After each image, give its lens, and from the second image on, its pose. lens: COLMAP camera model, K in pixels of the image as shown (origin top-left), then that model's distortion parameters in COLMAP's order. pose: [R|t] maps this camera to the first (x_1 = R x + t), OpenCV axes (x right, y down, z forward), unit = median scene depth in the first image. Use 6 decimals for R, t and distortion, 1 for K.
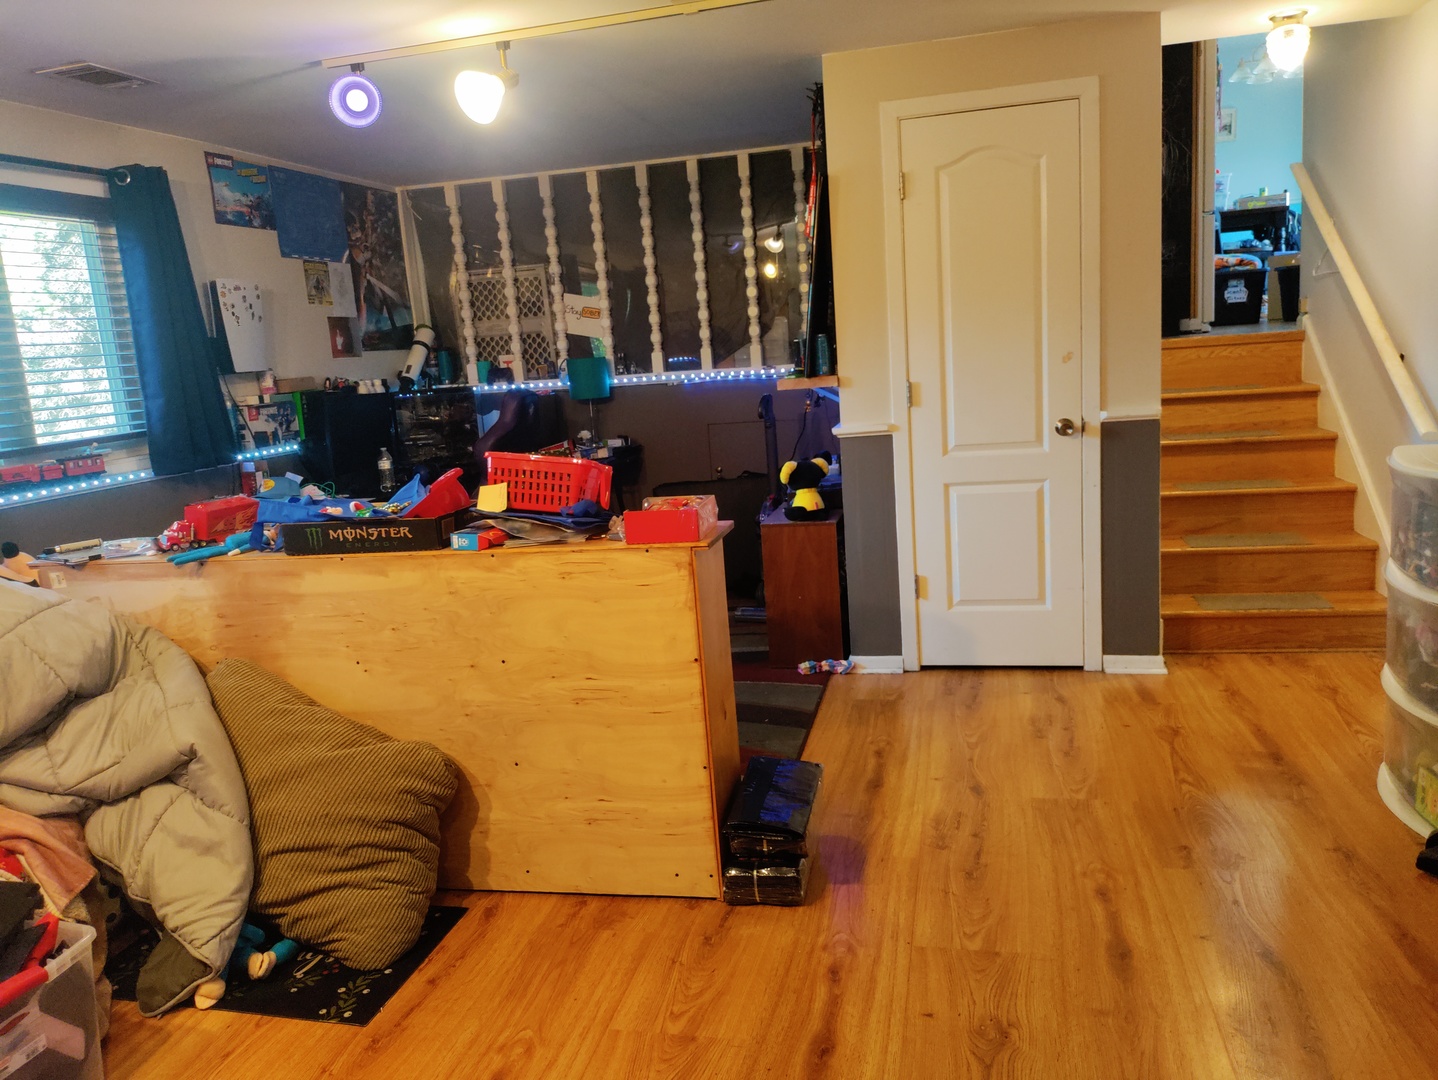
lens RADIAL K [[1058.3, 0, 723.3], [0, 1058.3, 543.5], [0, 0, 1]] dist [0.057734, -0.081458]
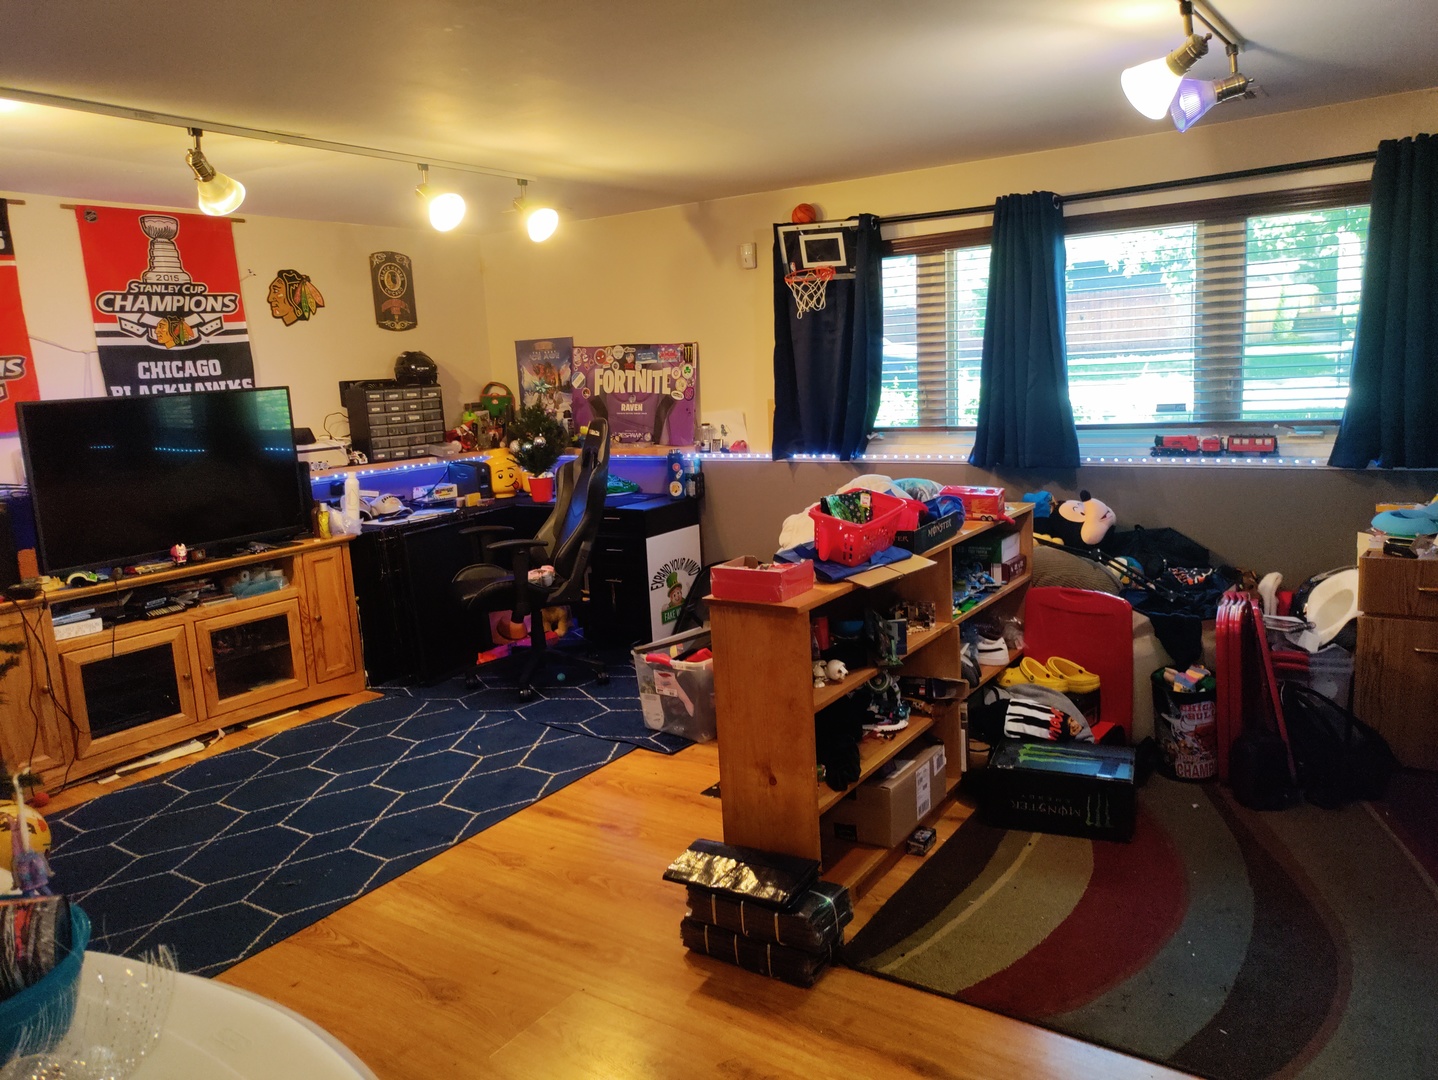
lens RADIAL K [[1058.3, 0, 722.6], [0, 1058.3, 539.0], [0, 0, 1]] dist [0.057734, -0.081458]
pose [[-0.354305, 0.244018, -0.902731, 0.763100], [-0.104788, 0.948913, 0.297629, -0.310726], [0.929240, 0.200047, -0.310634, 1.053231]]
